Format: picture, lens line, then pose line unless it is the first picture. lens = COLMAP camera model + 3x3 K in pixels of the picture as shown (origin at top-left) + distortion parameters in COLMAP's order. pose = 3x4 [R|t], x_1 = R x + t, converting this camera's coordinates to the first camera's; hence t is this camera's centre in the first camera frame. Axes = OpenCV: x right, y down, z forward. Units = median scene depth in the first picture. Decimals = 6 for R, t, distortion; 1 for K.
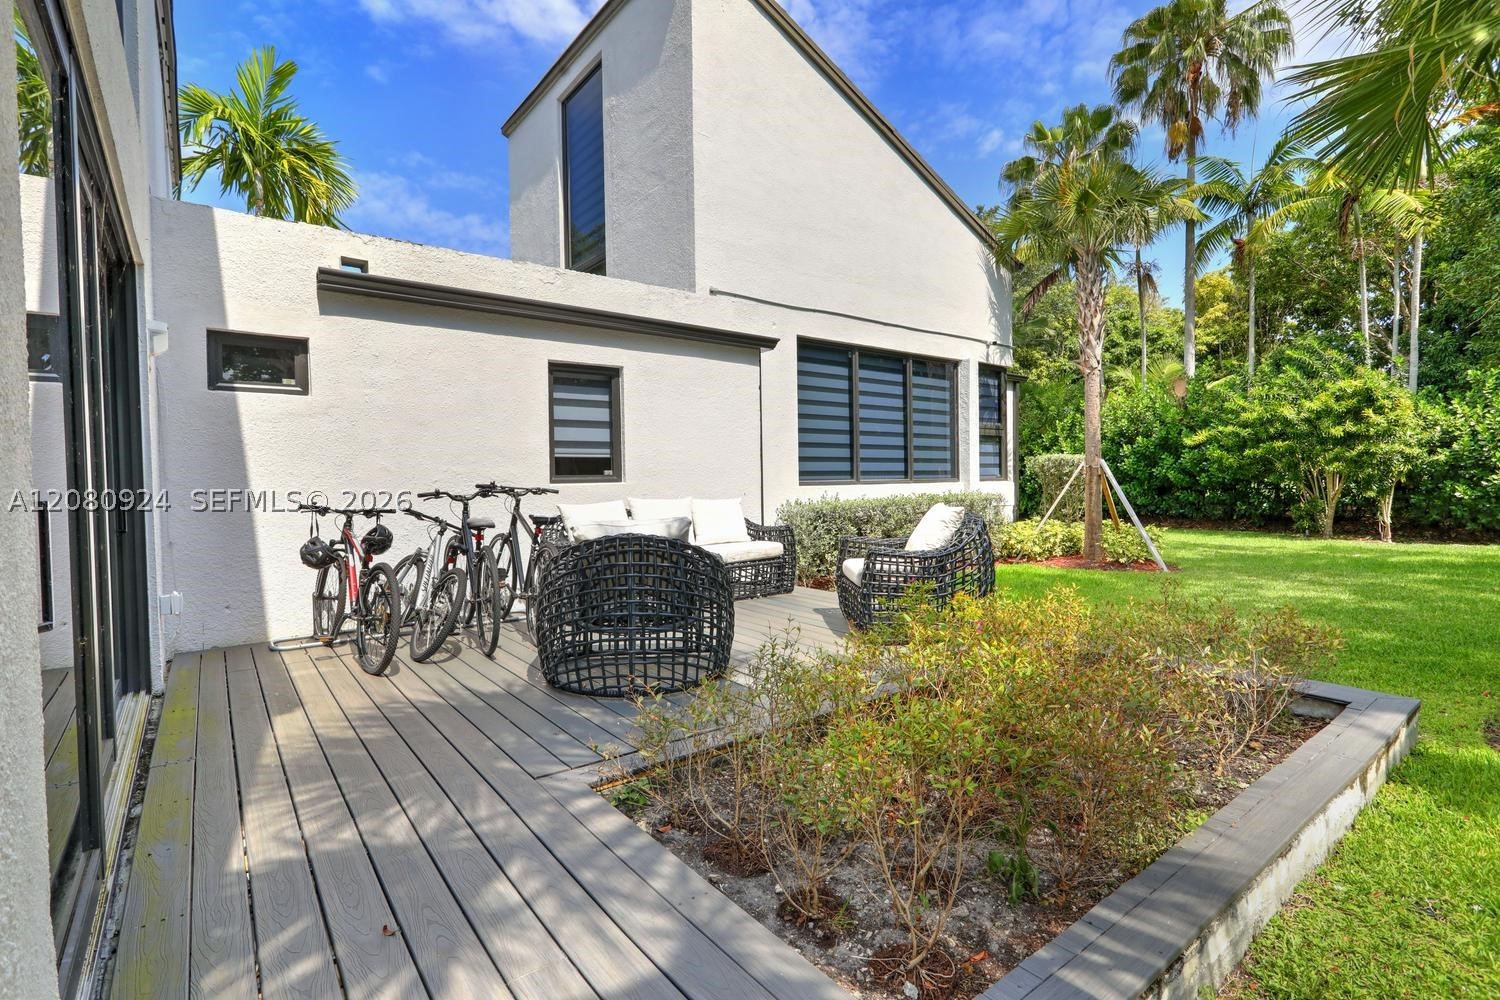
lens RADIAL K [[725.9, 0, 750.0], [0, 725.9, 500.0], [0, 0, 1]] dist [-0.003177, 0.000361]
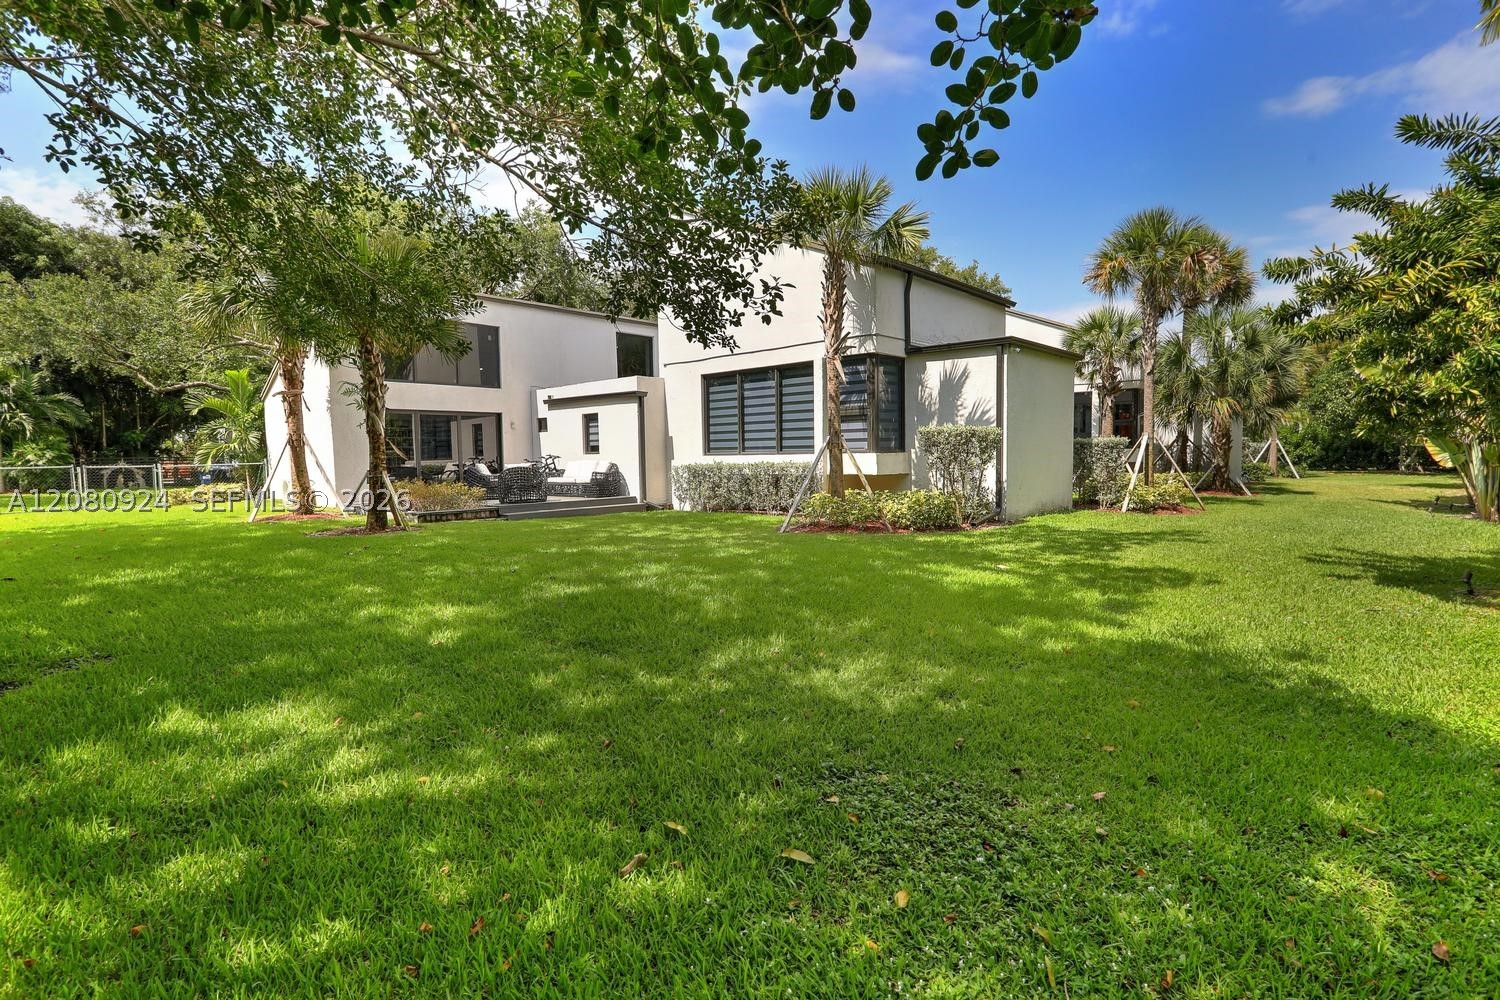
lens RADIAL K [[725.9, 0, 750.0], [0, 725.9, 500.0], [0, 0, 1]] dist [-0.003177, 0.000361]
pose [[0.133945, 0.058352, -0.989269, 2.253549], [-0.027080, 0.998108, 0.055207, -0.015013], [0.990619, 0.019395, 0.135272, 1.016267]]
